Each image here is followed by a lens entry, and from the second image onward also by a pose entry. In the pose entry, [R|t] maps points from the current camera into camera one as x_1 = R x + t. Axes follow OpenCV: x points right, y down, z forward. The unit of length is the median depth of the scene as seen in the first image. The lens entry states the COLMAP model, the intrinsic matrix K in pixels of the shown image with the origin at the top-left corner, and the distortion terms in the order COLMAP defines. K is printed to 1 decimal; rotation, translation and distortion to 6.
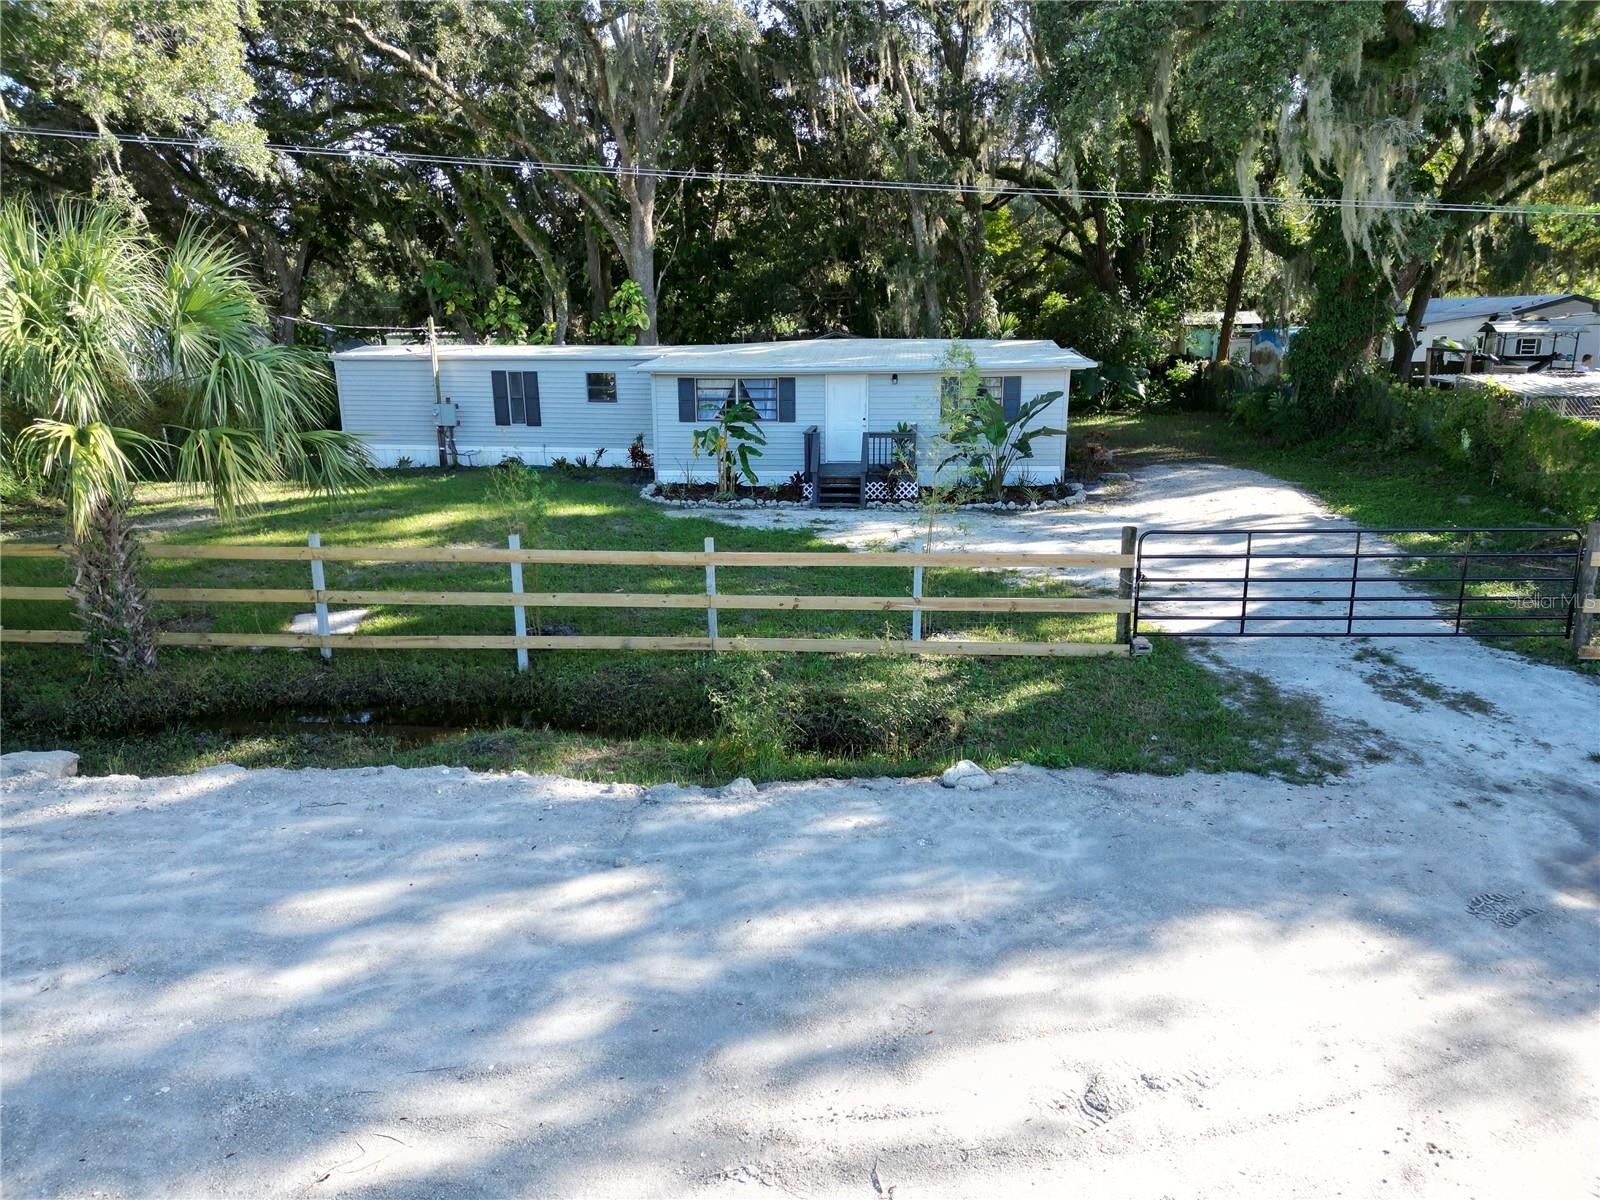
lens RADIAL K [[1122.1, 0, 795.9], [0, 1122.1, 609.1], [0, 0, 1]] dist [0.071686, -0.057391]
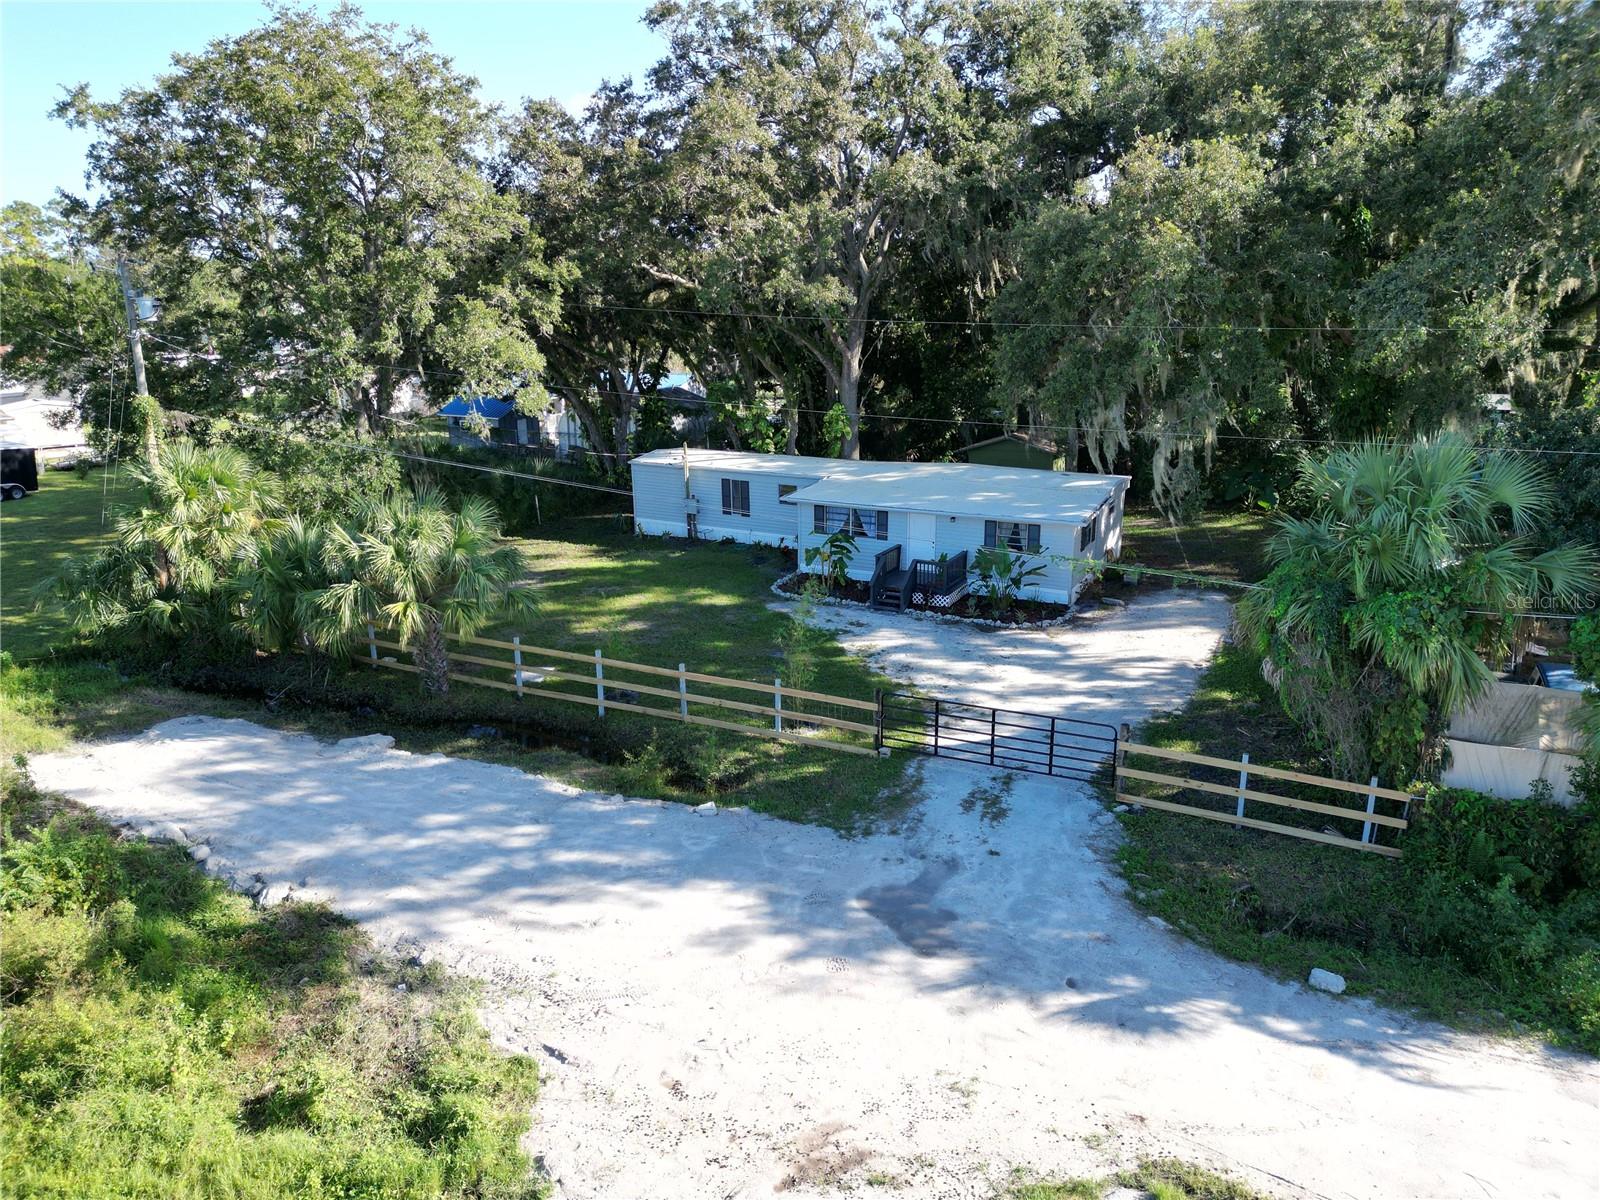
lens RADIAL K [[1122.1, 0, 792.2], [0, 1122.1, 591.3], [0, 0, 1]] dist [0.071686, -0.057391]
pose [[0.928772, 0.099578, -0.357024, 0.419345], [-0.091344, 0.995020, 0.039895, -0.152549], [0.359218, -0.004441, 0.933243, -0.401074]]
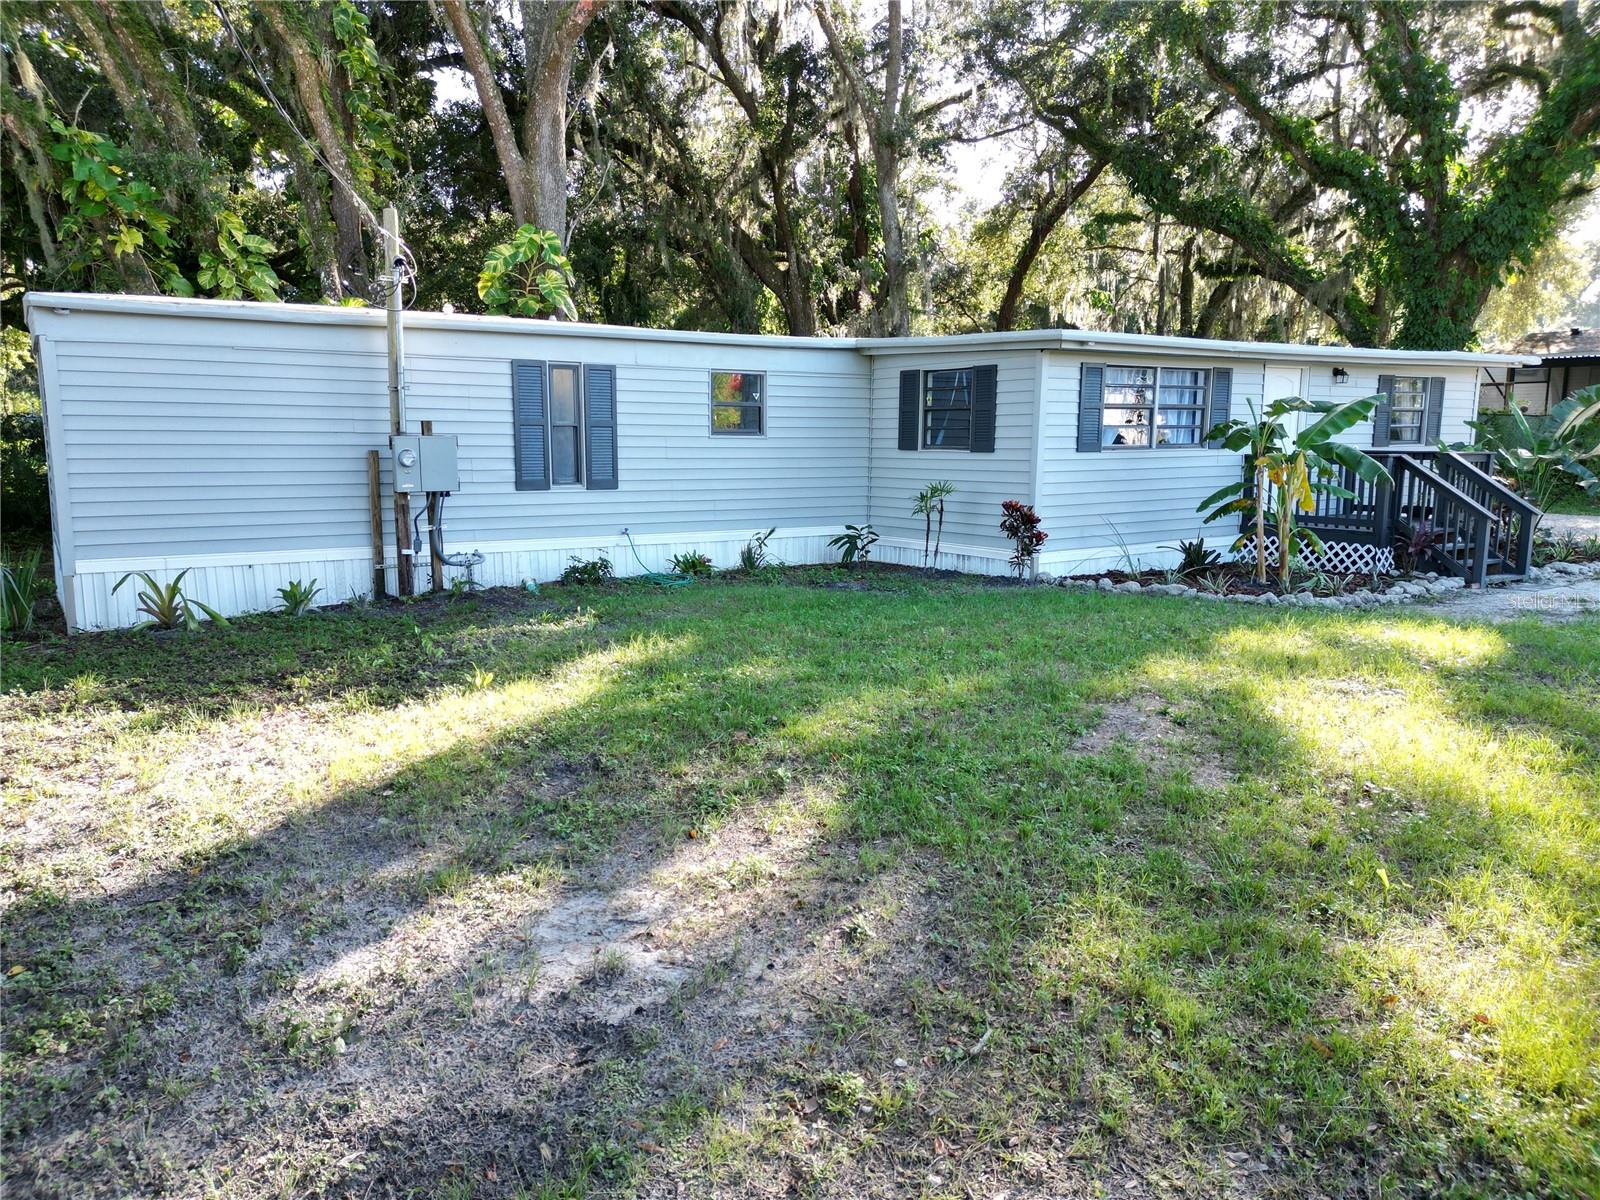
lens RADIAL K [[1122.1, 0, 793.2], [0, 1122.1, 591.9], [0, 0, 1]] dist [0.071686, -0.057391]
pose [[0.767180, -0.085457, 0.635714, -0.541864], [0.157394, 0.985865, -0.057417, -0.101306], [-0.621821, 0.144107, 0.769787, 0.736331]]
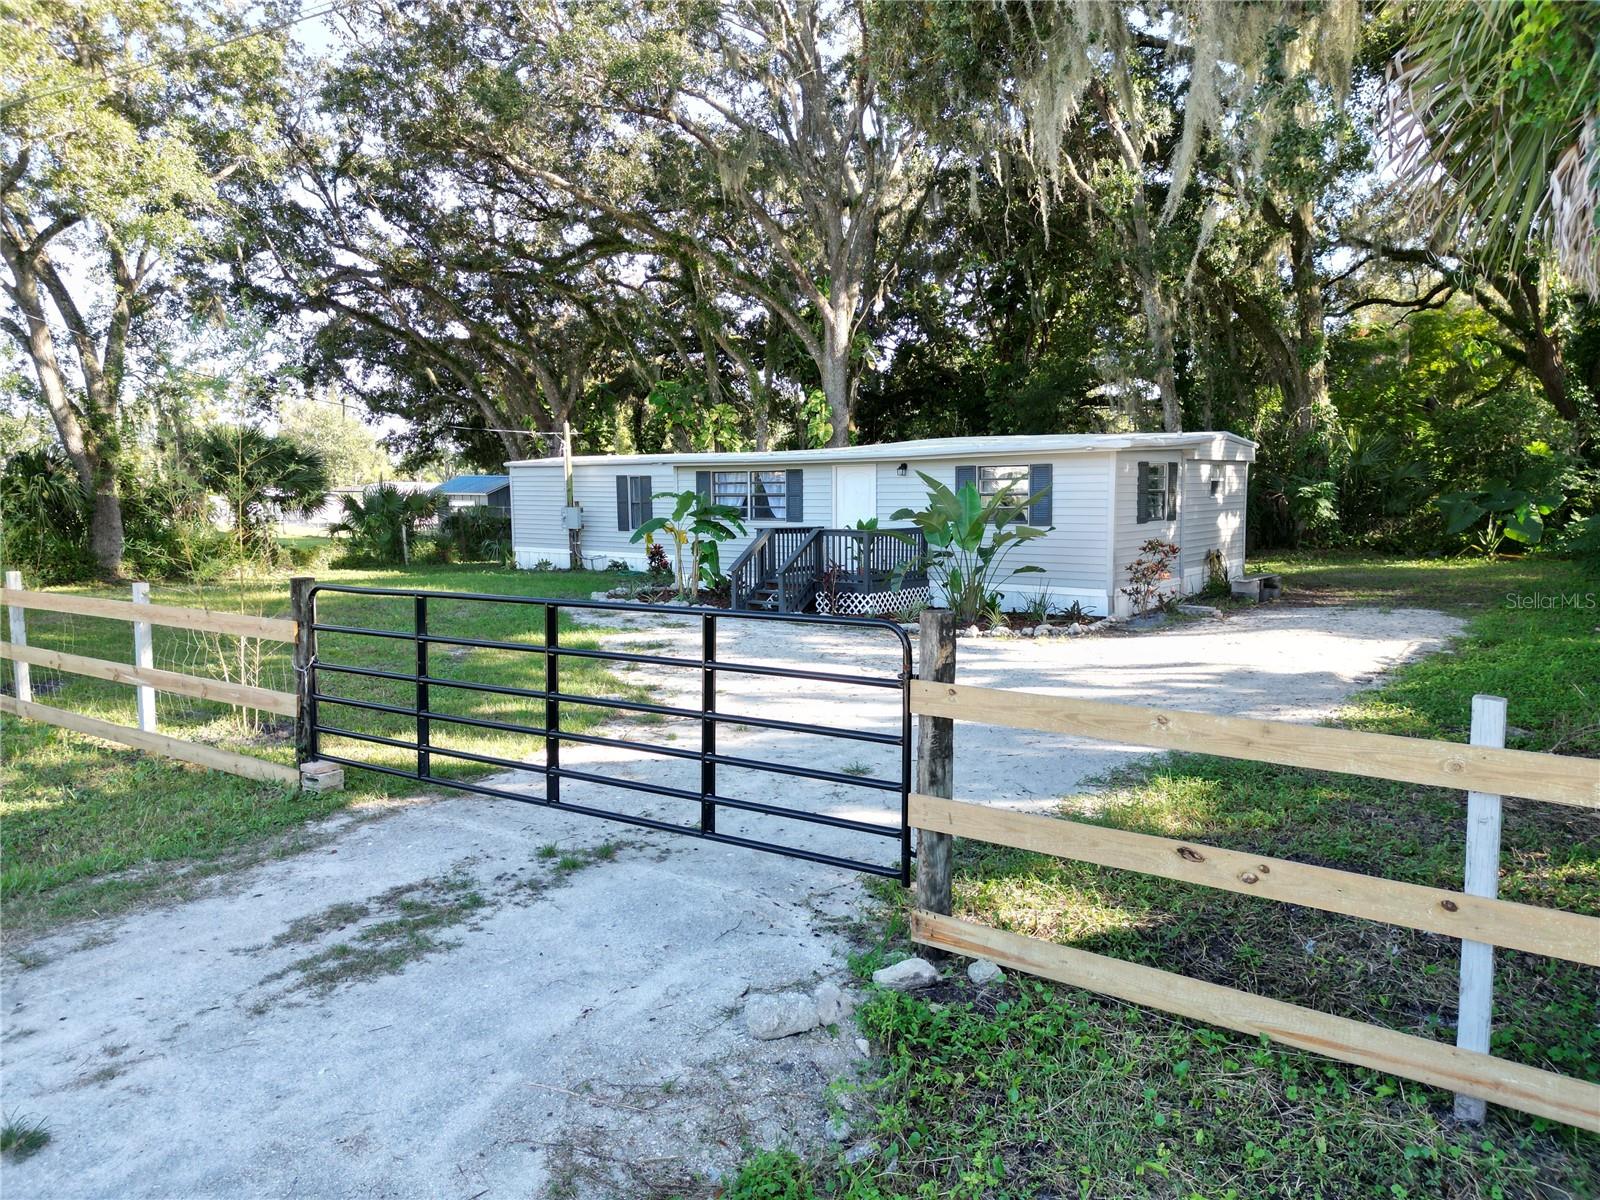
lens RADIAL K [[1122.1, 0, 798.3], [0, 1122.1, 598.0], [0, 0, 1]] dist [0.071686, -0.057391]
pose [[0.853441, 0.053229, -0.518464, 0.442795], [-0.134155, 0.983687, -0.119840, -0.011909], [0.503627, 0.171831, 0.846660, 0.318560]]
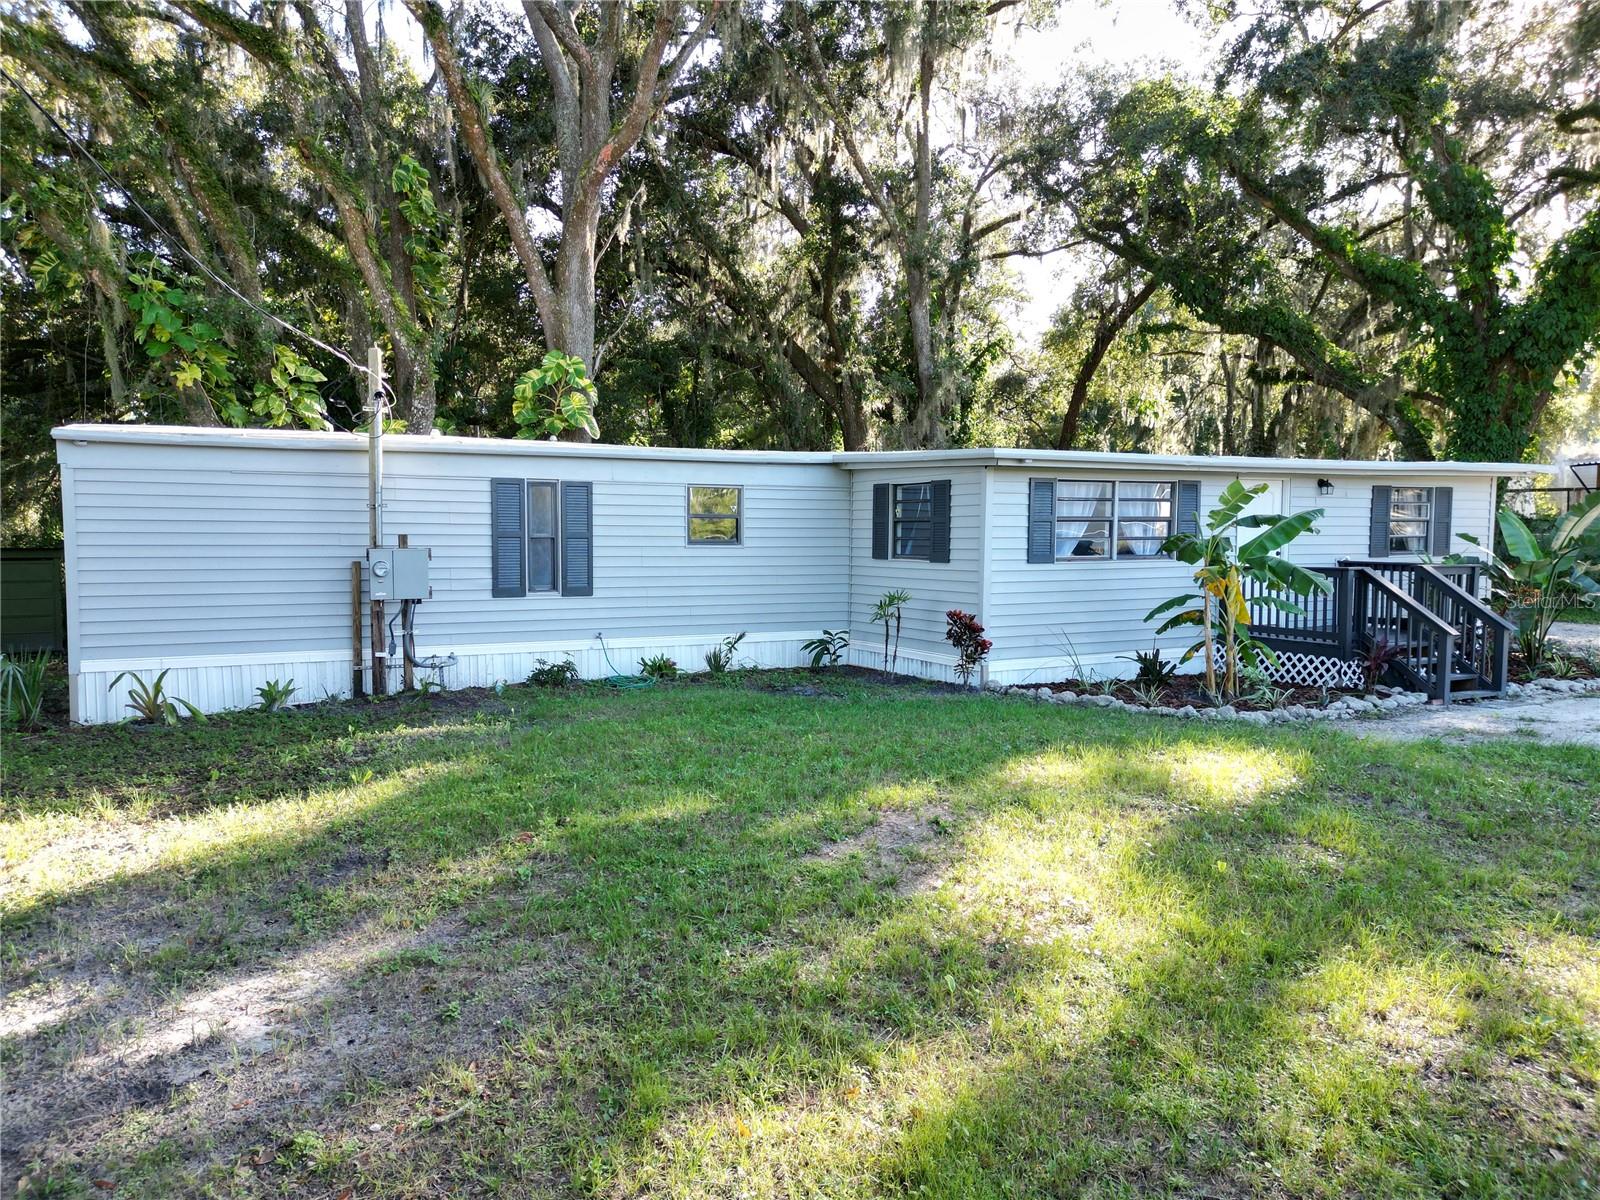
lens RADIAL K [[1122.1, 0, 795.3], [0, 1122.1, 589.5], [0, 0, 1]] dist [0.071686, -0.057391]
pose [[0.831980, -0.024799, 0.554250, -0.492818], [0.135740, 0.977738, -0.160010, -0.091806], [-0.537944, 0.208359, 0.816825, 0.673364]]
